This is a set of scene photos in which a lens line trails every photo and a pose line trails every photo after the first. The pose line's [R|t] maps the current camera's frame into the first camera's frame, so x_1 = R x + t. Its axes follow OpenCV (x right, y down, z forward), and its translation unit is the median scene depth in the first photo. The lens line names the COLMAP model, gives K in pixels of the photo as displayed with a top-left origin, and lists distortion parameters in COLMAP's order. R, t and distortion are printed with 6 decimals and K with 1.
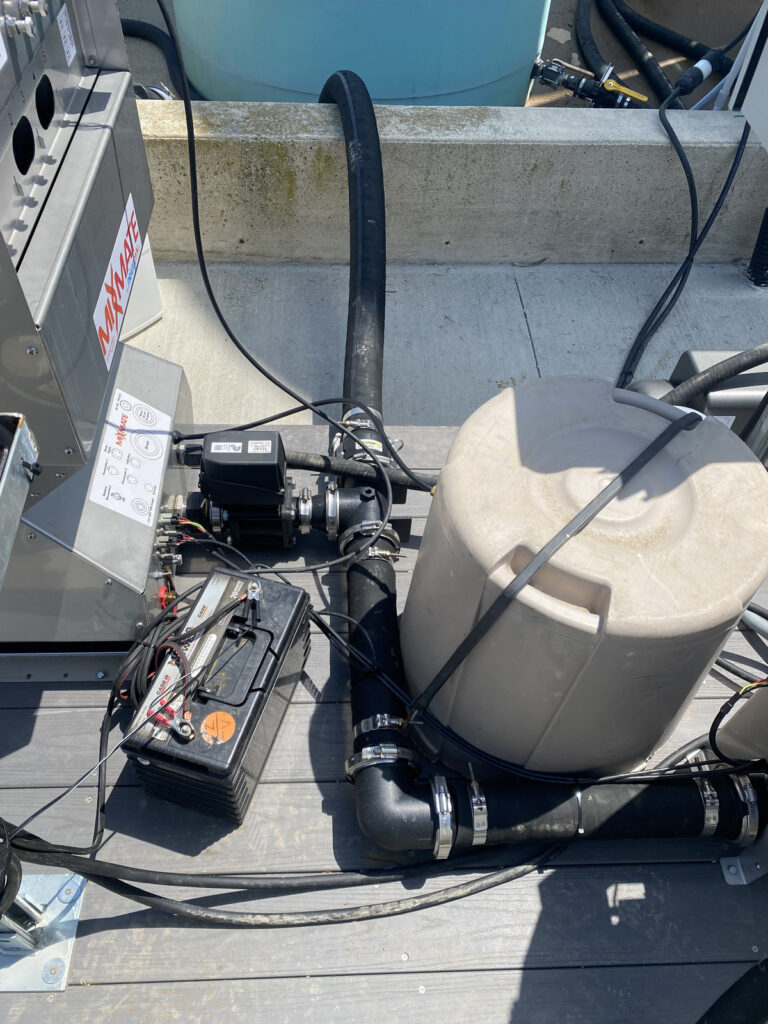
lens RADIAL K [[793.1, 0, 382.2], [0, 793.1, 519.5], [0, 0, 1]] dist [0.004405, -0.000412]
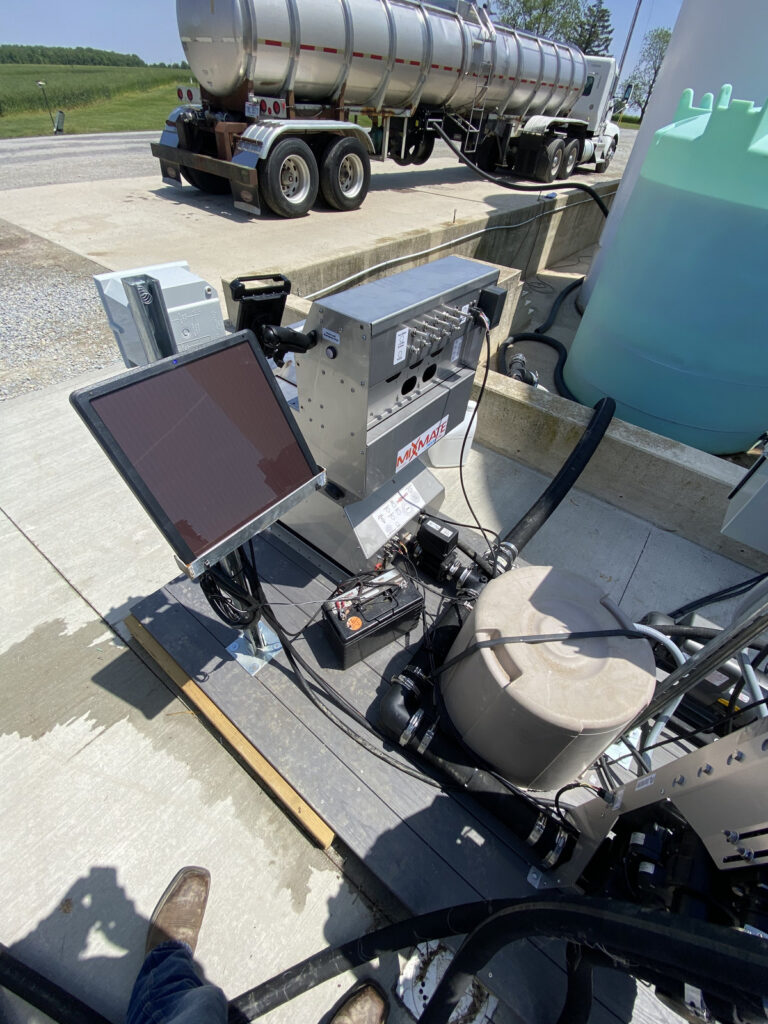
lens RADIAL K [[415.7, 0, 387.2], [0, 415.7, 507.9], [0, 0, 1]] dist [0.019257, -0.020888]
pose [[0.759460, 0.470239, -0.449550, 0.232759], [-0.531139, 0.847212, -0.011095, -0.055873], [0.375647, 0.247200, 0.893186, -0.120559]]
